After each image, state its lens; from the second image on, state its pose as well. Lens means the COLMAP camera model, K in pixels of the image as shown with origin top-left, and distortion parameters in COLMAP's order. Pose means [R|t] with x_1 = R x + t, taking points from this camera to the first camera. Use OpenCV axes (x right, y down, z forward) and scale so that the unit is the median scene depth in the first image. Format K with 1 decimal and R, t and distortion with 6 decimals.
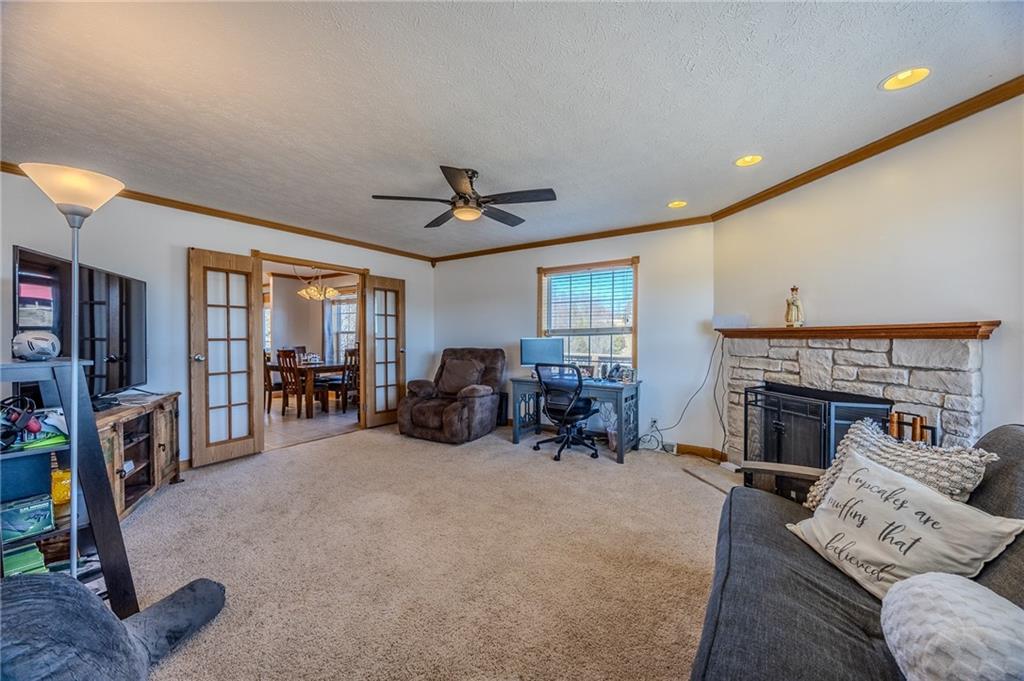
lens RADIAL K [[391.2, 0, 509.2], [0, 391.2, 337.2], [0, 0, 1]] dist [-0.000235, 0.000207]
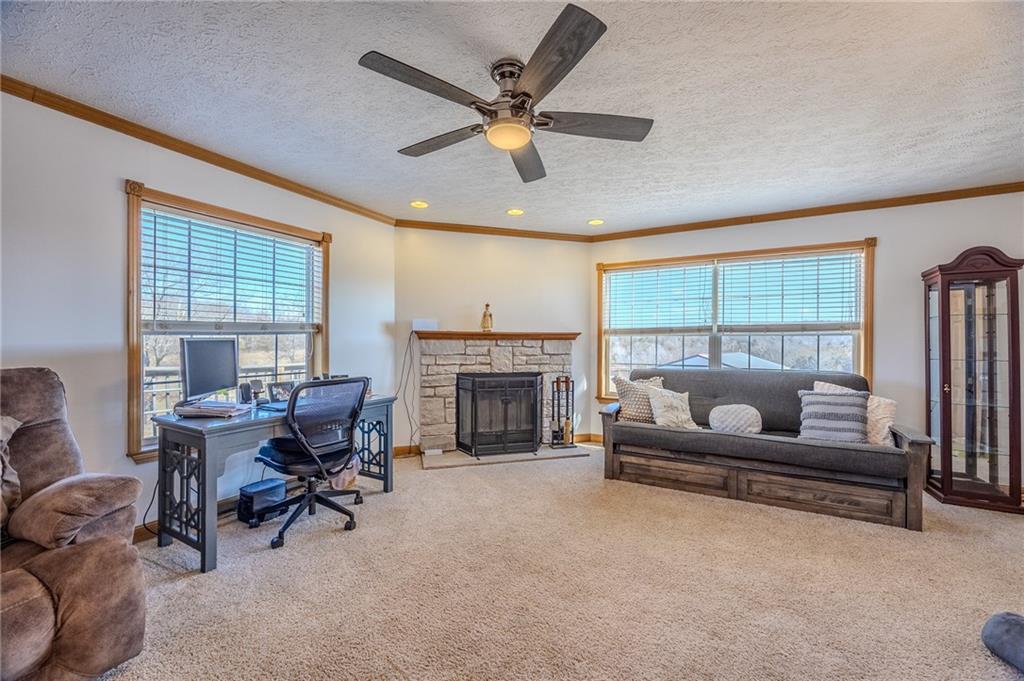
lens RADIAL K [[391.2, 0, 513.3], [0, 391.2, 340.5], [0, 0, 1]] dist [-0.000235, 0.000207]
pose [[-0.089344, 0.002884, 0.995997, -0.699511], [-0.002306, 0.999993, -0.003103, 0.010082], [-0.995998, -0.002574, -0.089337, 1.018222]]
